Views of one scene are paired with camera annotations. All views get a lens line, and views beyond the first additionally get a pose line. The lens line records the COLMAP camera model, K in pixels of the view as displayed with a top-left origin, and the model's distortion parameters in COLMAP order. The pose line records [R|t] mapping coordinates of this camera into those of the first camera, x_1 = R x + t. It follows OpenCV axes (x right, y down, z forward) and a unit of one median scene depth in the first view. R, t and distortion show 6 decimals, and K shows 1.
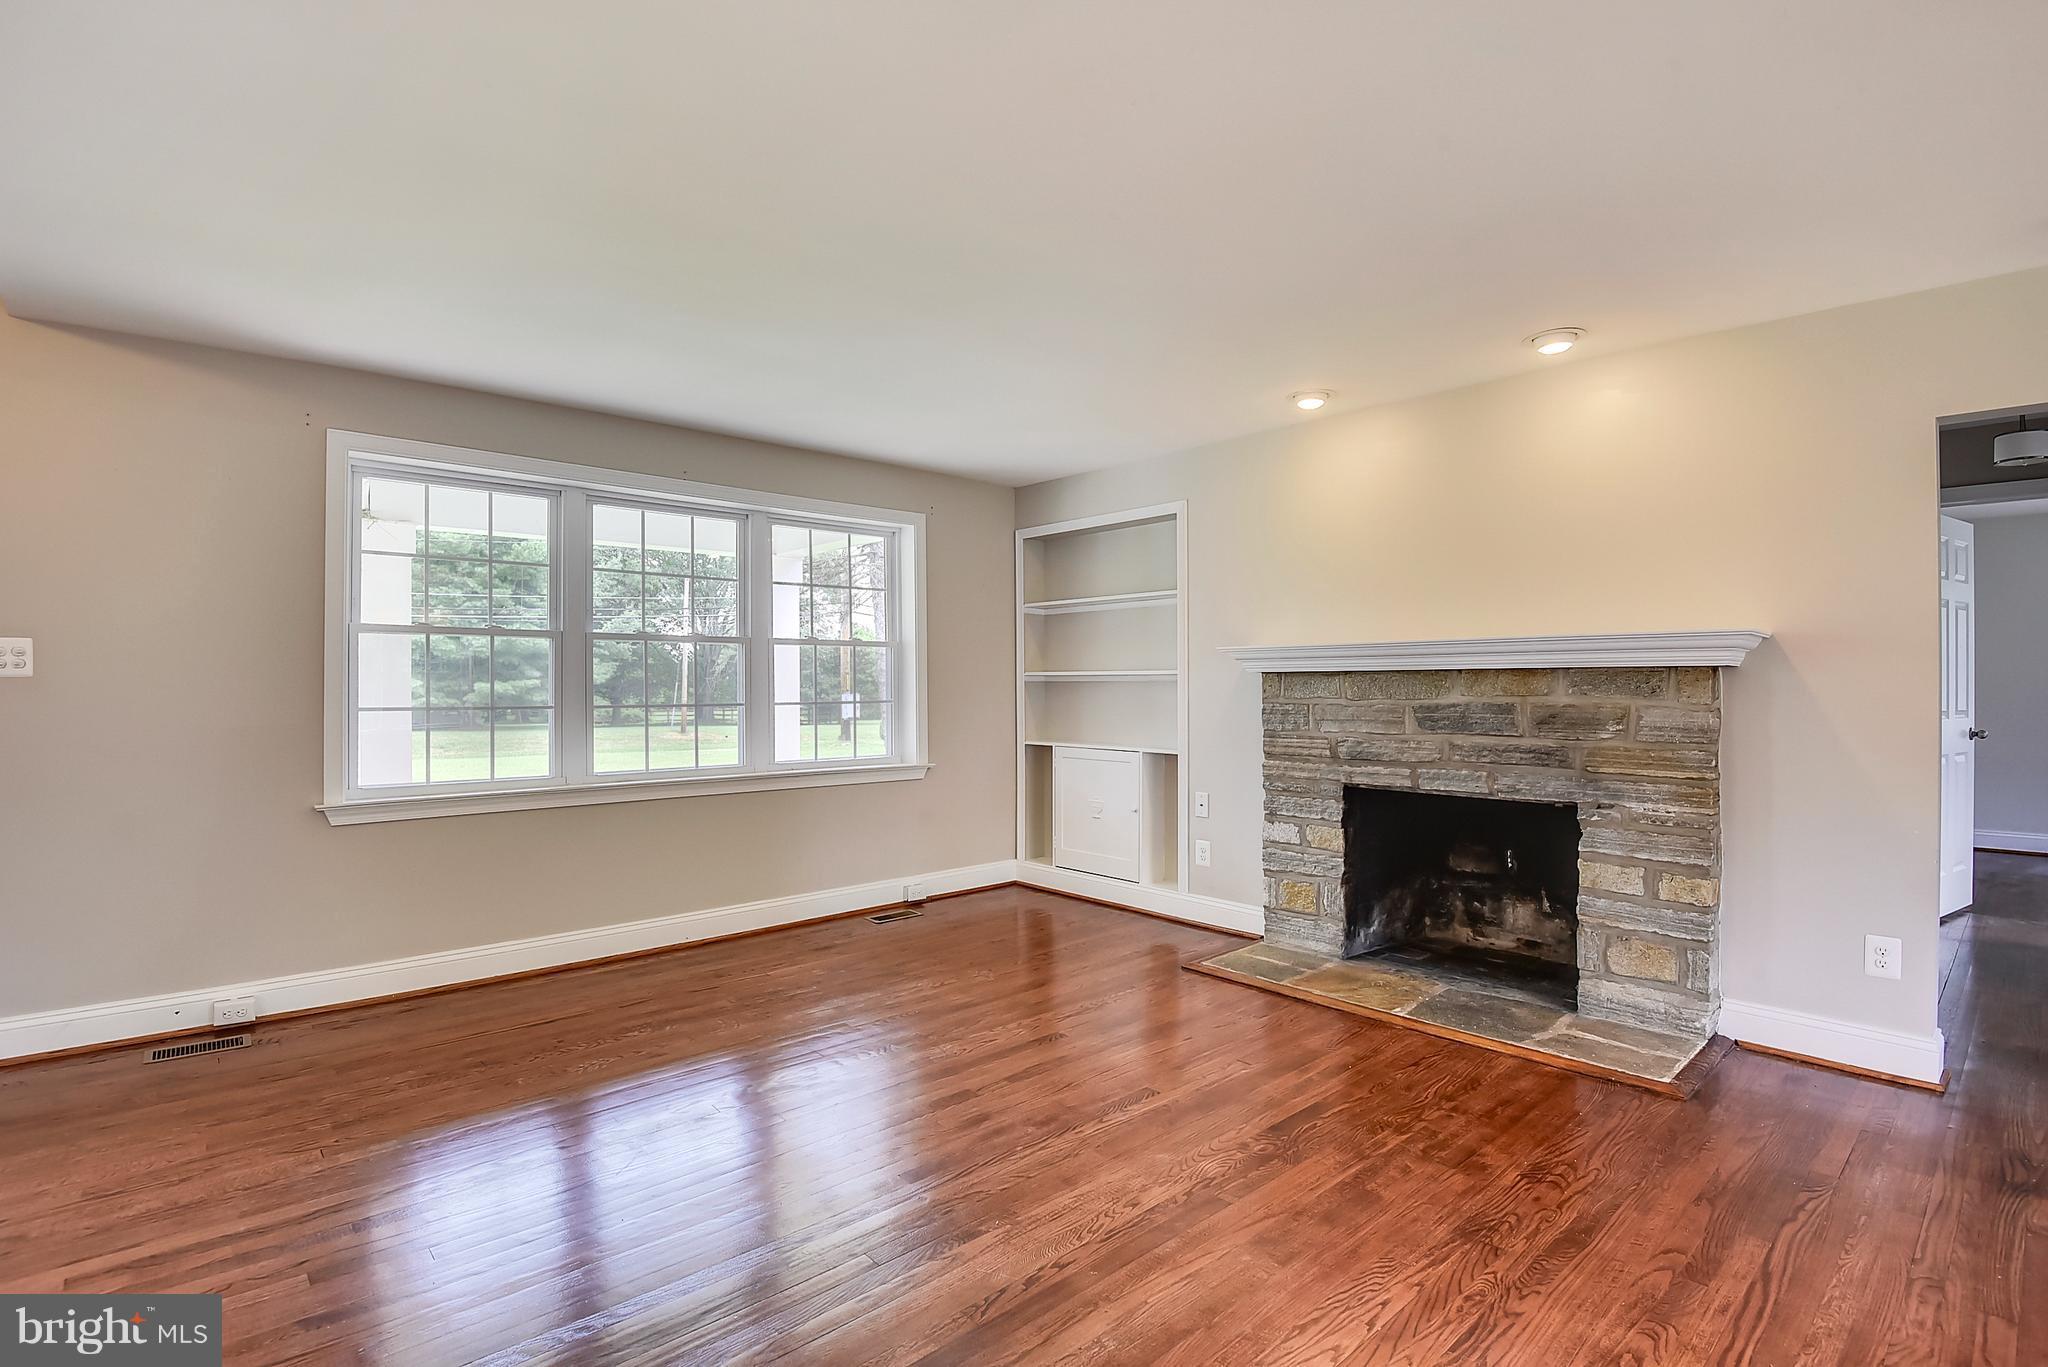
lens RADIAL K [[972.0, 0, 1019.9], [0, 972.0, 683.0], [0, 0, 1]] dist [-0.042663, 0.000770]
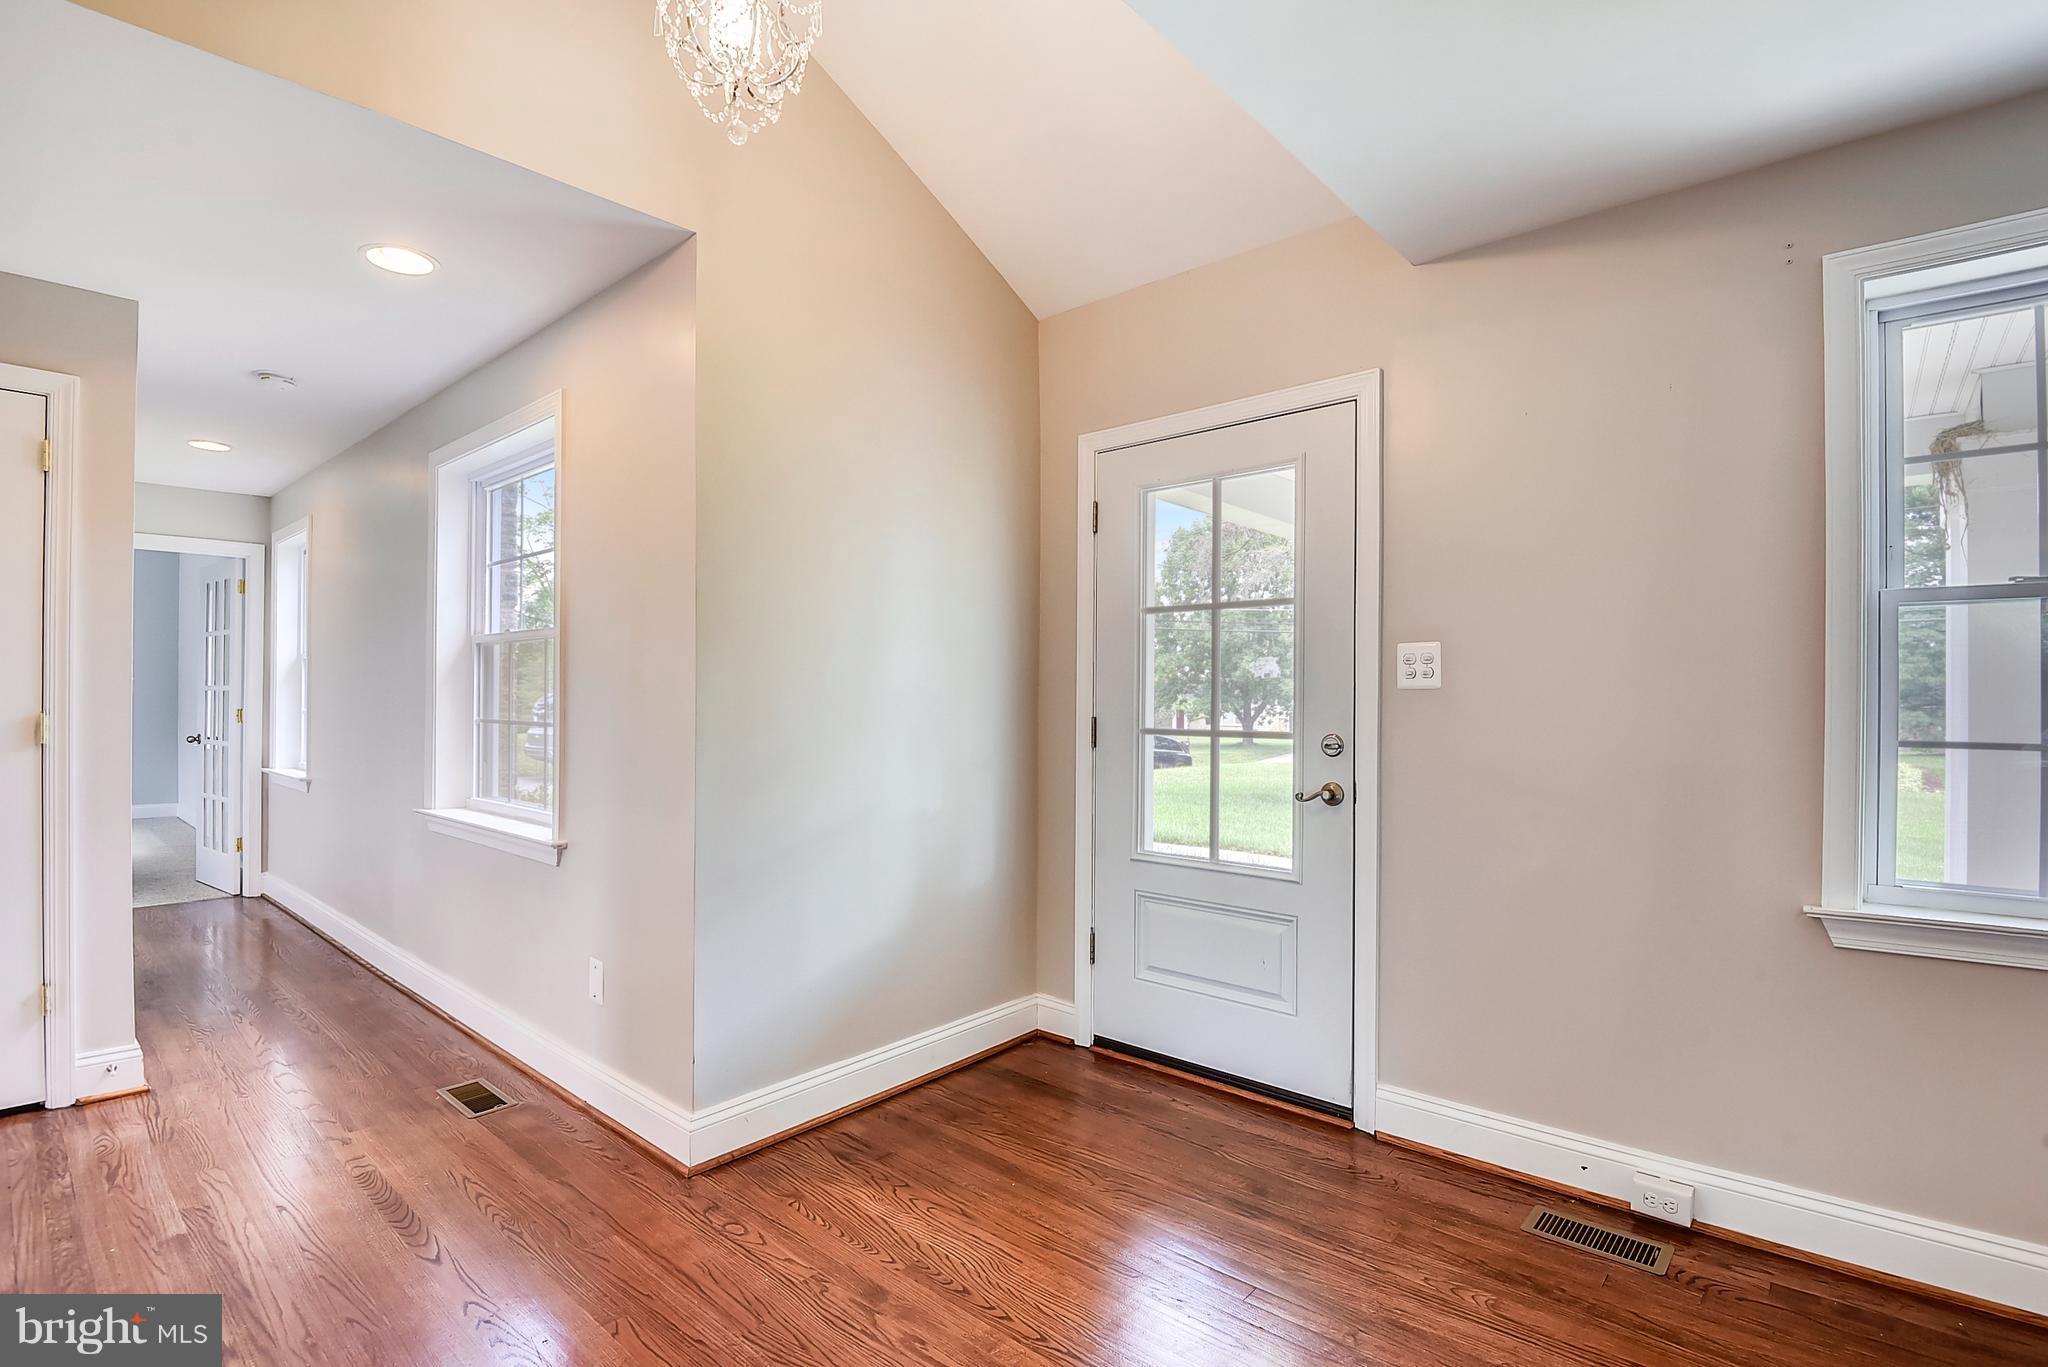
lens RADIAL K [[972.0, 0, 1023.4], [0, 972.0, 695.2], [0, 0, 1]] dist [-0.042663, 0.000770]
pose [[0.120966, 0.001278, -0.992656, -0.241674], [-0.002709, 0.999996, 0.000957, -0.000485], [0.992653, 0.002573, 0.120969, 0.481823]]
